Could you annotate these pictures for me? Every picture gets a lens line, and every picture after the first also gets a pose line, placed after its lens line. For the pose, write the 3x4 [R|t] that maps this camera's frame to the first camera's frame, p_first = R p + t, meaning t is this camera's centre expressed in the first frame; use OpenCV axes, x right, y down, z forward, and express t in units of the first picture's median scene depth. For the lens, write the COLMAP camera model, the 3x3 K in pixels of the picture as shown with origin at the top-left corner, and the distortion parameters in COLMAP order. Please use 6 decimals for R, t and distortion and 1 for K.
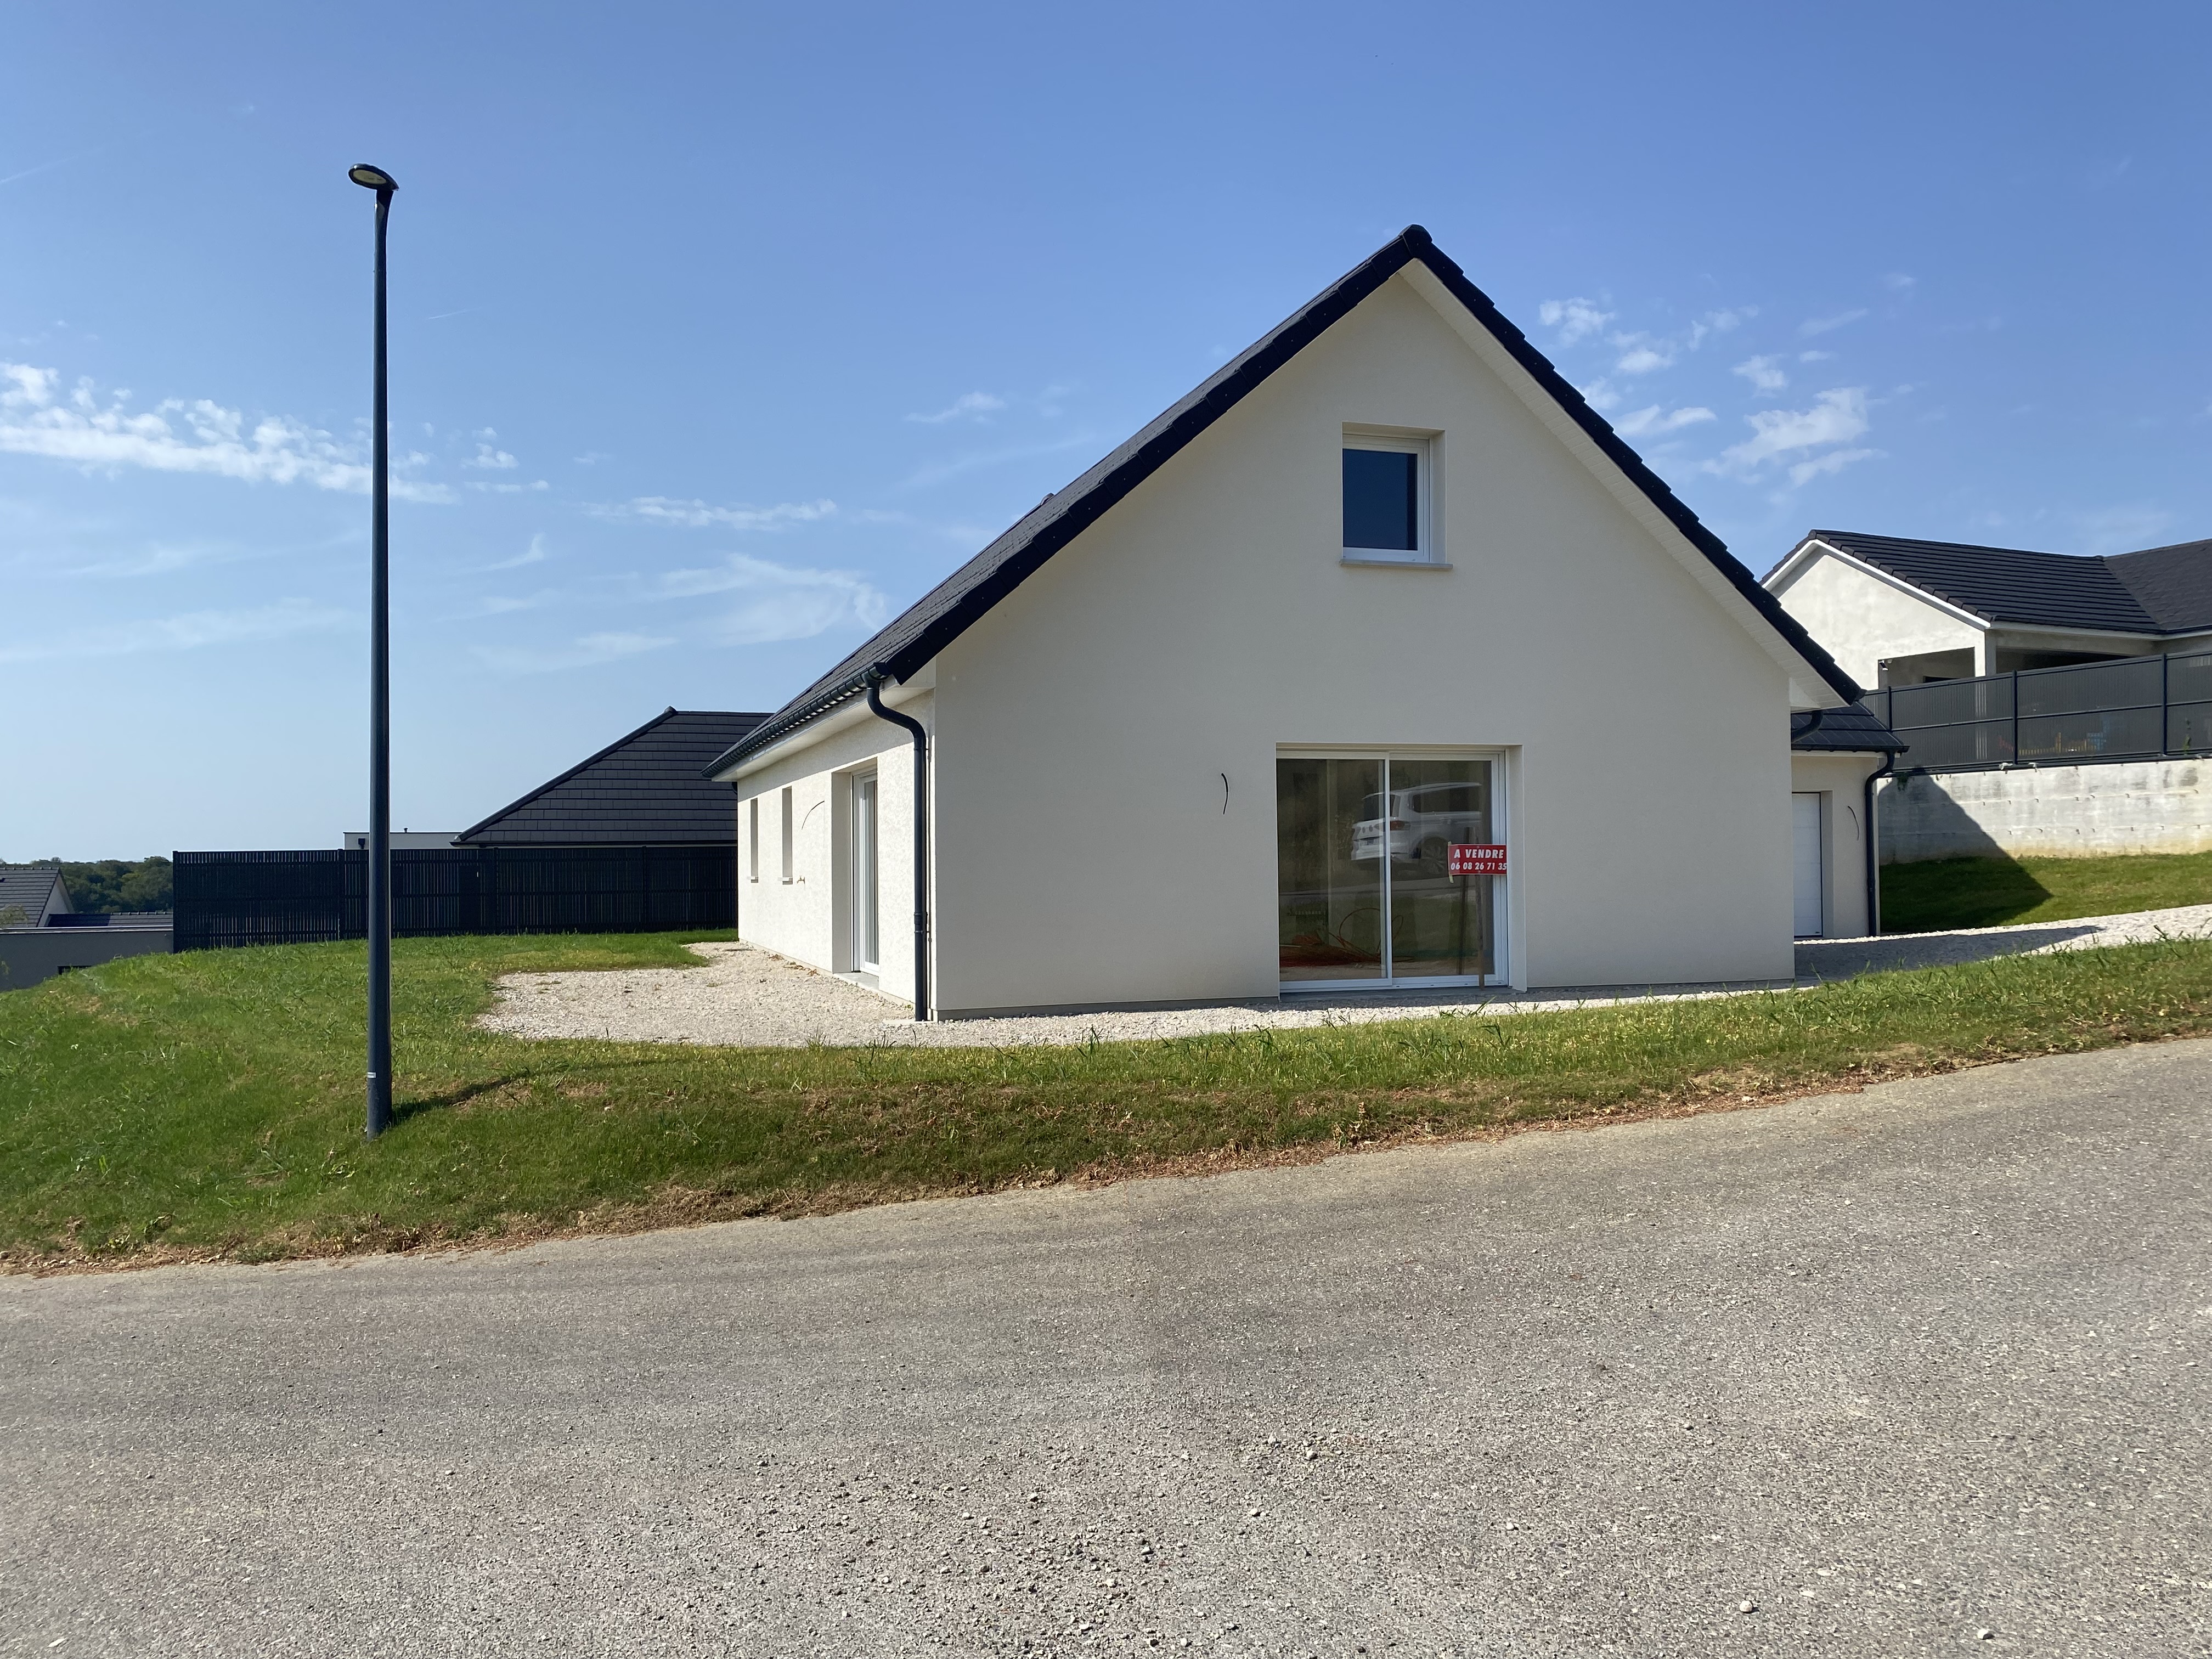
lens RADIAL K [[1653.6, 0, 1105.0], [0, 1653.6, 824.4], [0, 0, 1]] dist [0.053702, -0.002742]
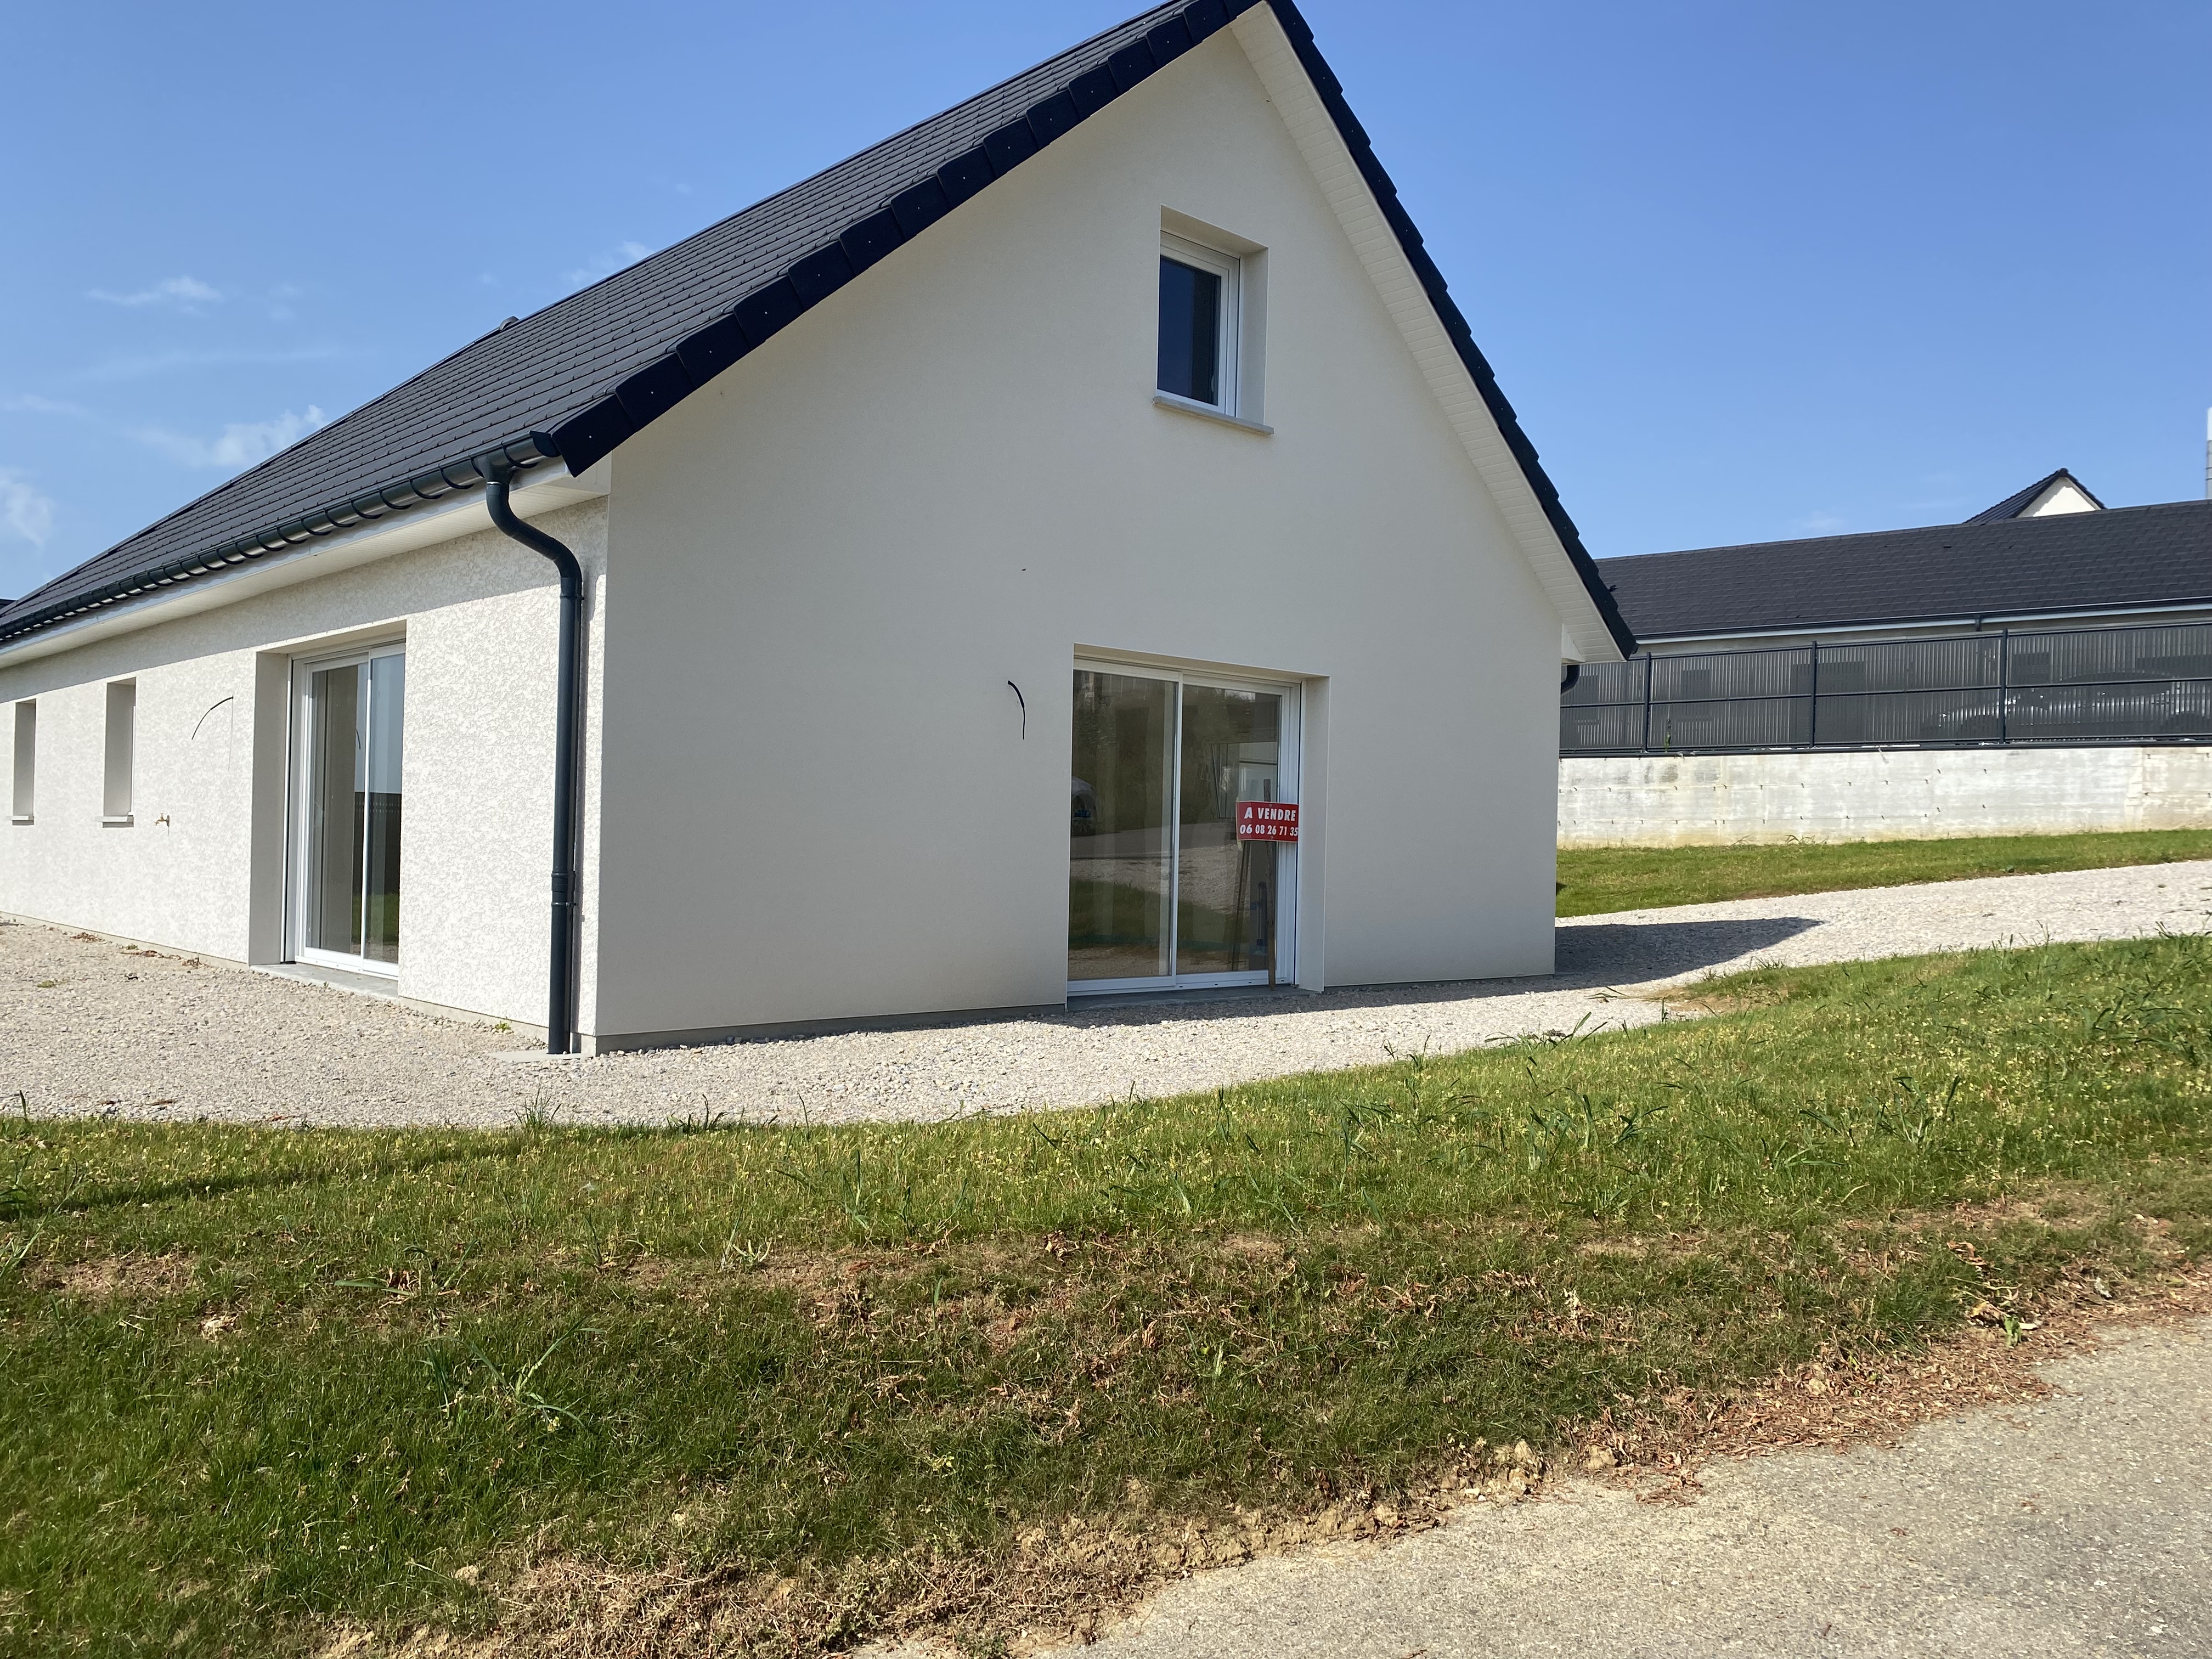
lens RADIAL K [[1677.1, 0, 1099.1], [0, 1677.1, 837.5], [0, 0, 1]] dist [0.009486, -0.014757]
pose [[0.907628, 0.034038, 0.418392, -0.168989], [-0.042492, 0.999037, 0.010904, 0.023424], [-0.417618, -0.027675, 0.908201, 0.329337]]
